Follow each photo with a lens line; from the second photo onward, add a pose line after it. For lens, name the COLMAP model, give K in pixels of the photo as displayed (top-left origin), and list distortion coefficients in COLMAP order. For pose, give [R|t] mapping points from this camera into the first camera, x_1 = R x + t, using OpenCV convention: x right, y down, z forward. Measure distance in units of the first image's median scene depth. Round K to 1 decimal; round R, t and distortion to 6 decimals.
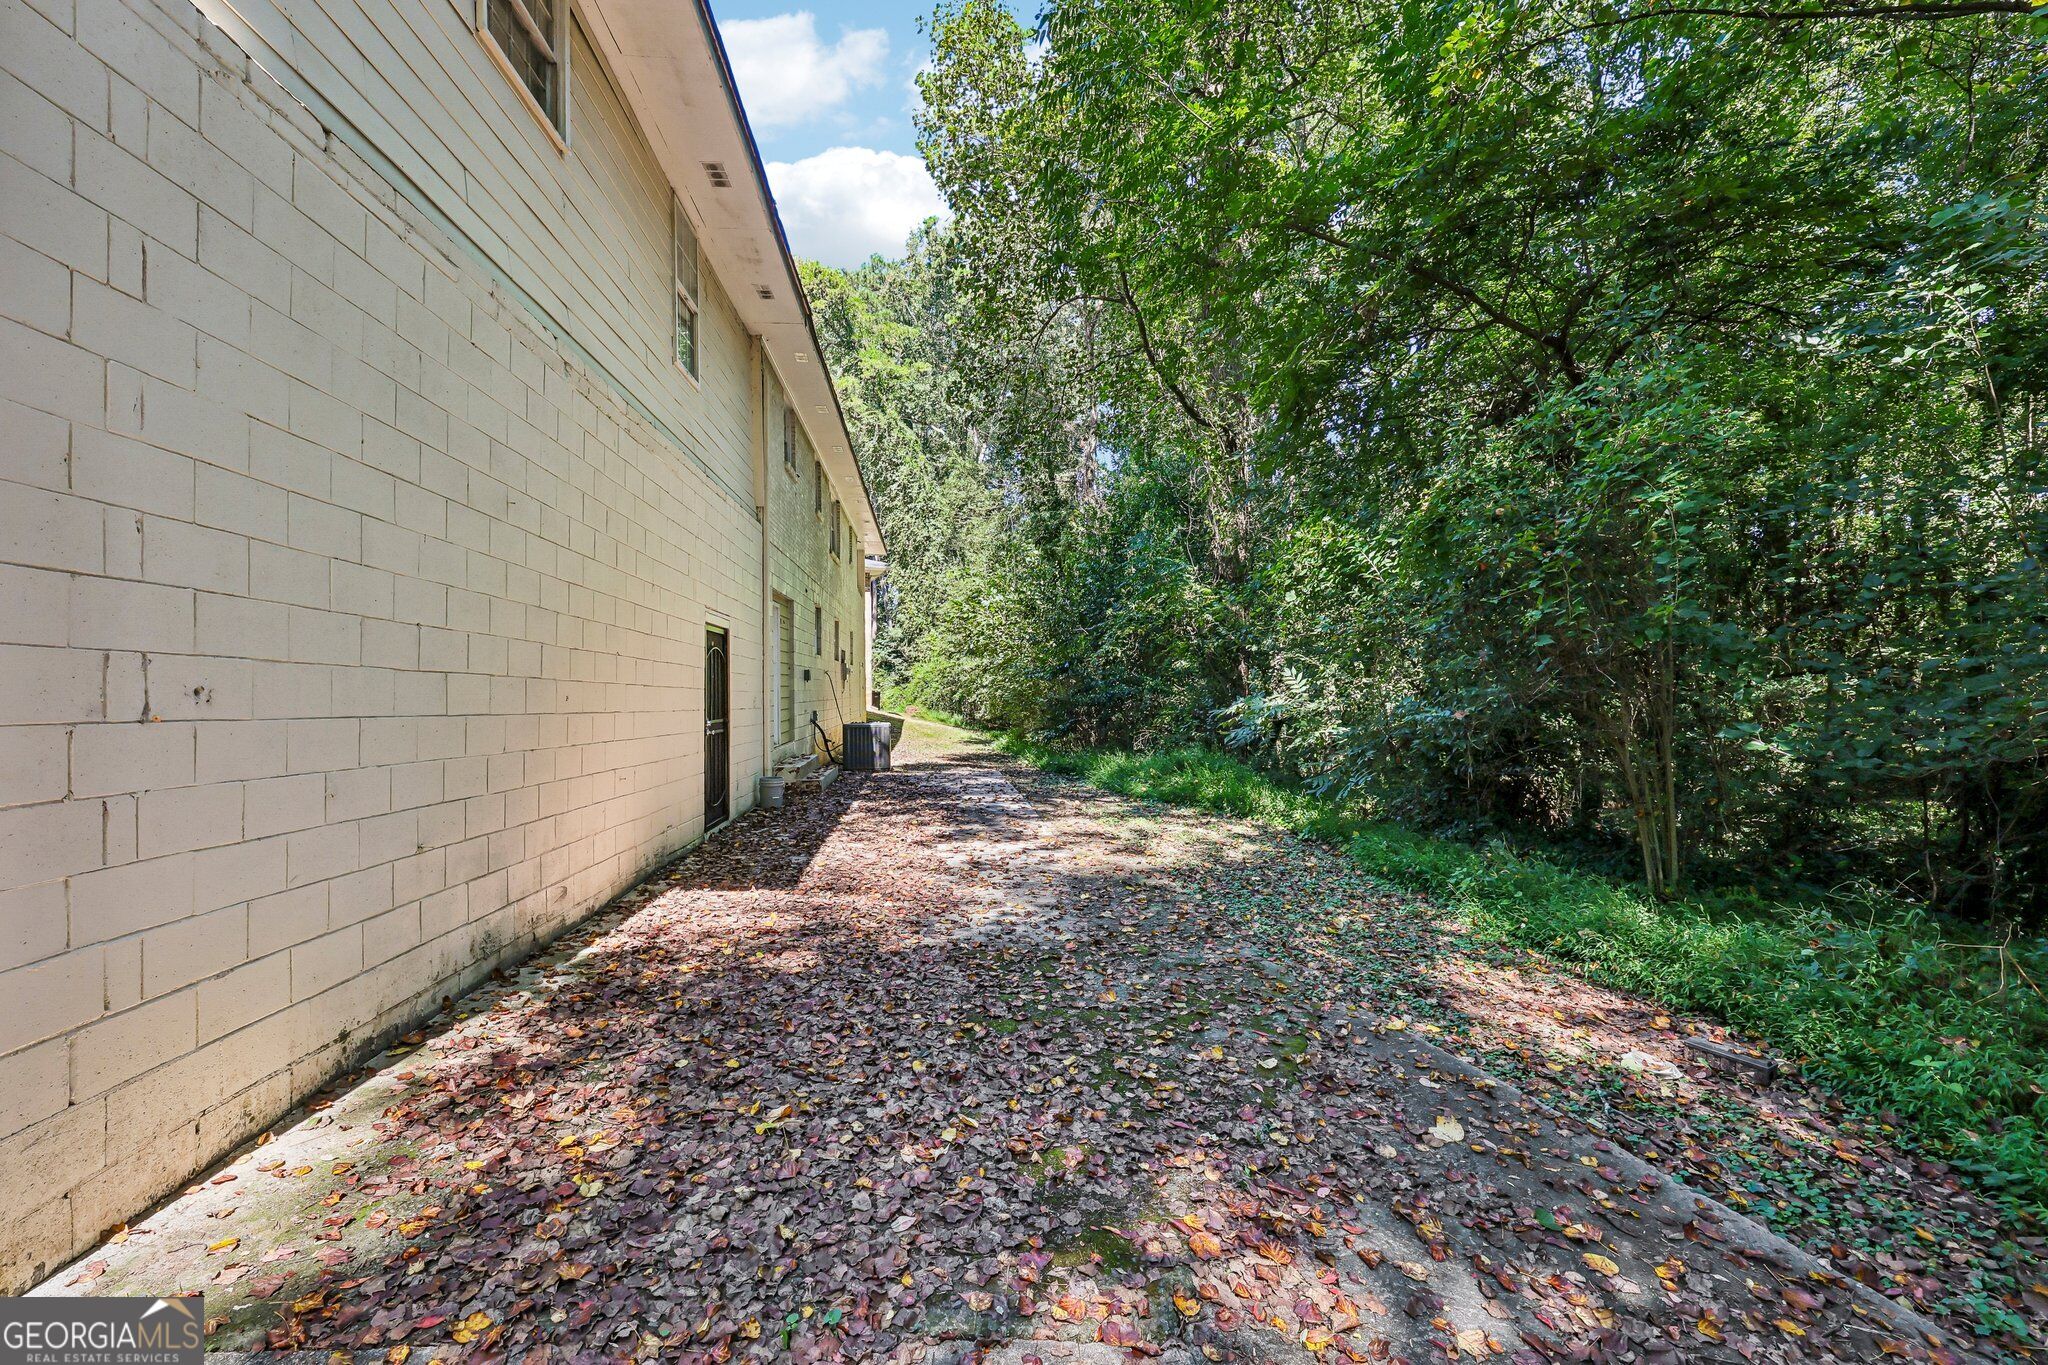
lens RADIAL K [[881.3, 0, 1021.8], [0, 881.3, 676.9], [0, 0, 1]] dist [-0.001029, -0.000128]
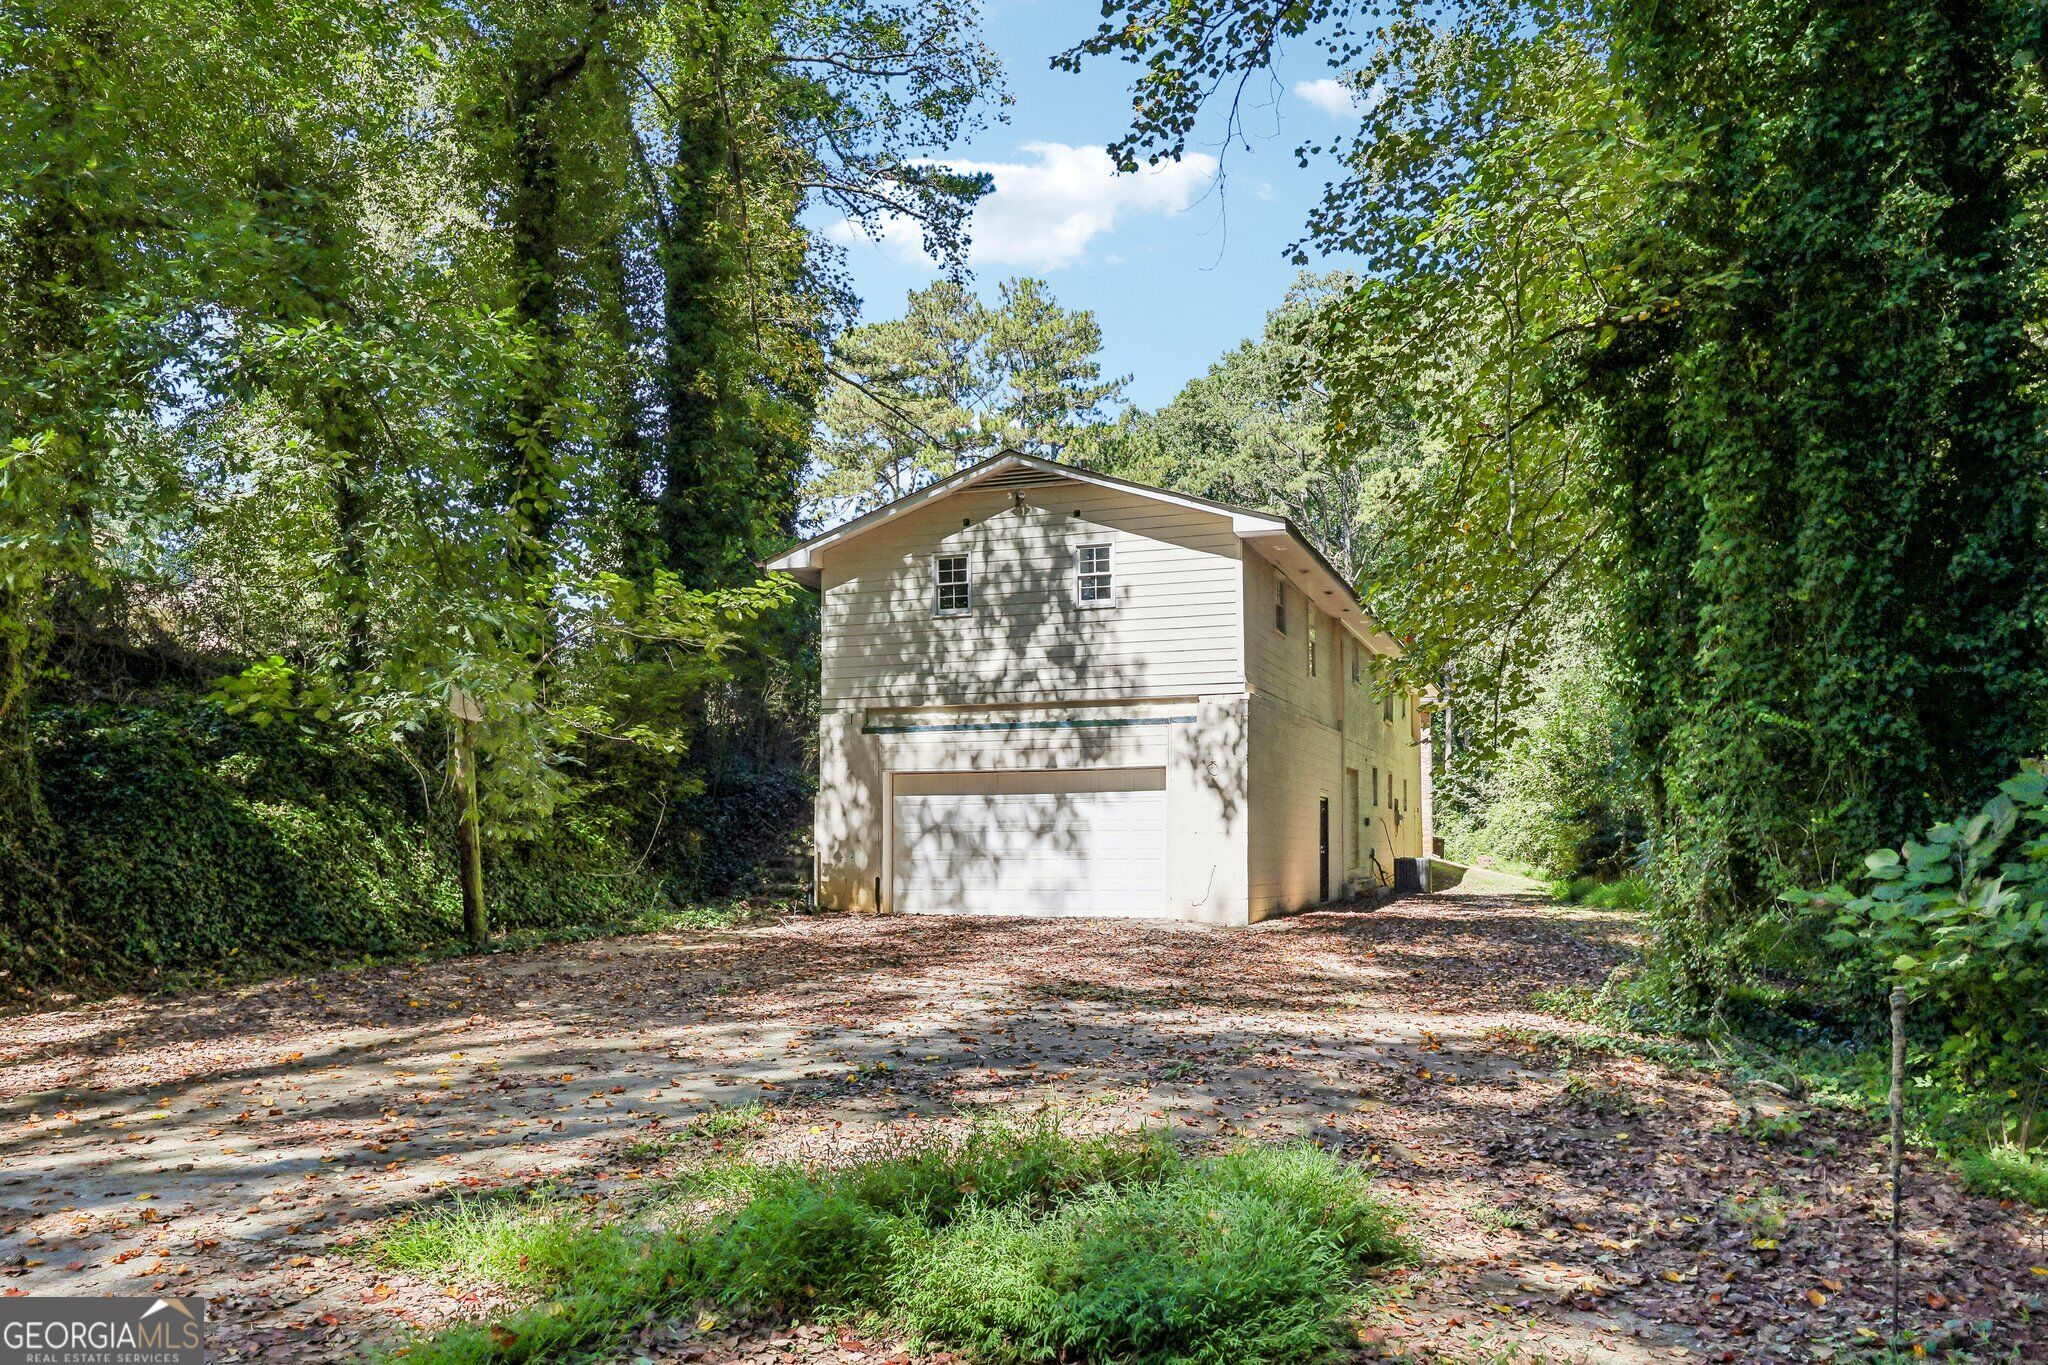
lens RADIAL K [[1551.0, 0, 1024.0], [0, 1551.0, 682.5], [0, 0, 1]] dist [0.042839, -0.000622]
pose [[0.902694, -0.029074, -0.429300, 0.281961], [-0.007850, 0.996436, -0.083988, -0.009153], [0.430212, 0.079186, 0.899248, -1.257116]]
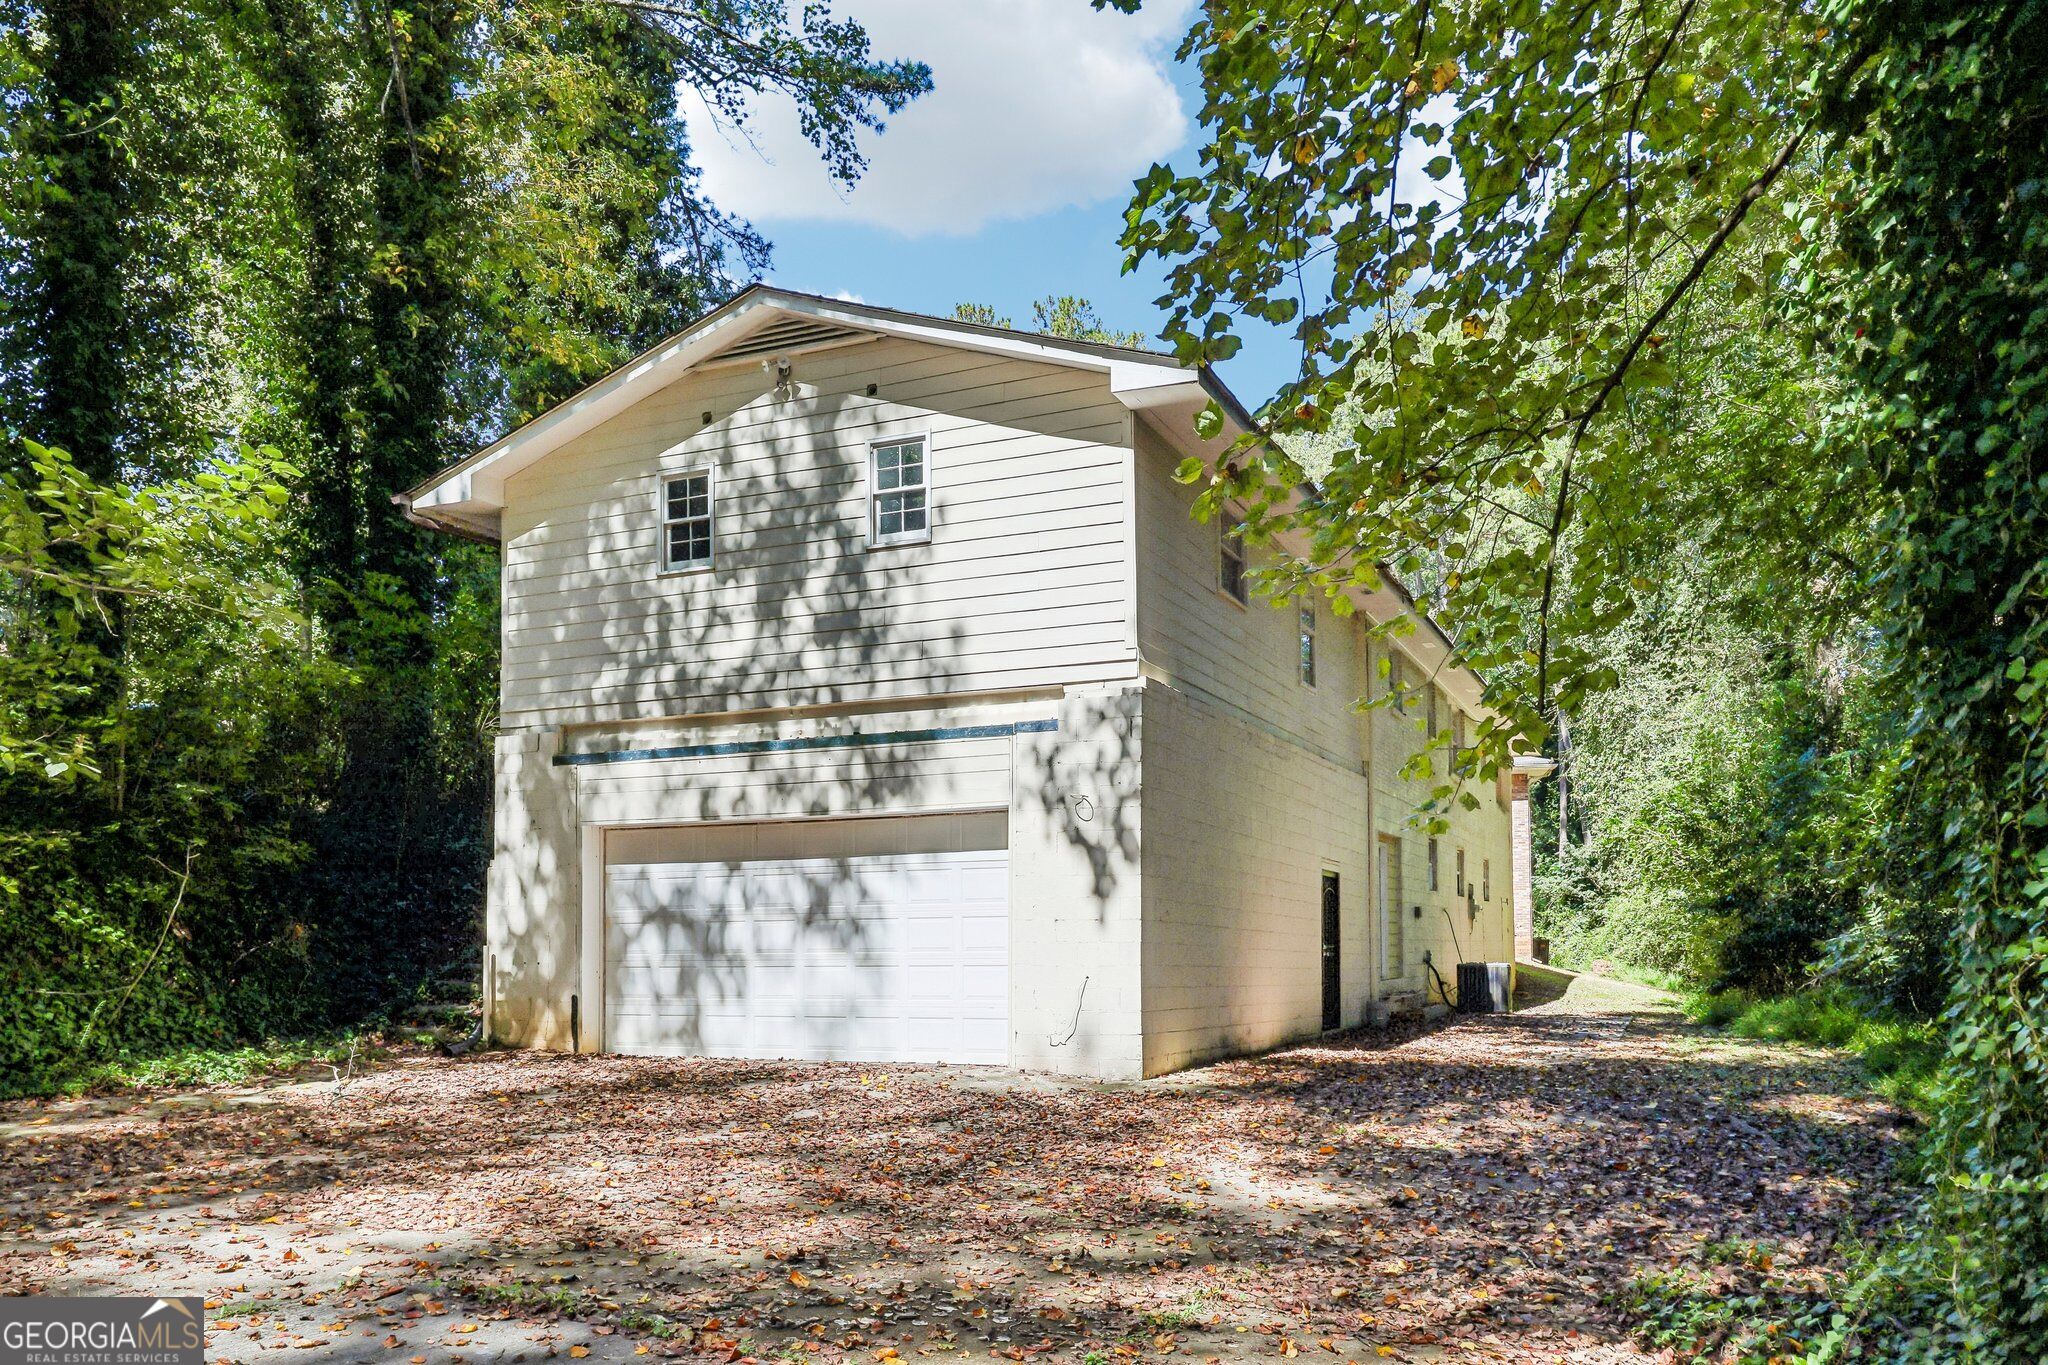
lens RADIAL K [[1554.2, 0, 1022.3], [0, 1554.2, 815.6], [0, 0, 1]] dist [0.002904, 0.000841]
pose [[0.866555, -0.026980, -0.498351, 0.207713], [-0.006494, 0.997844, -0.065314, 0.005845], [0.499039, 0.059834, 0.864512, -0.622928]]
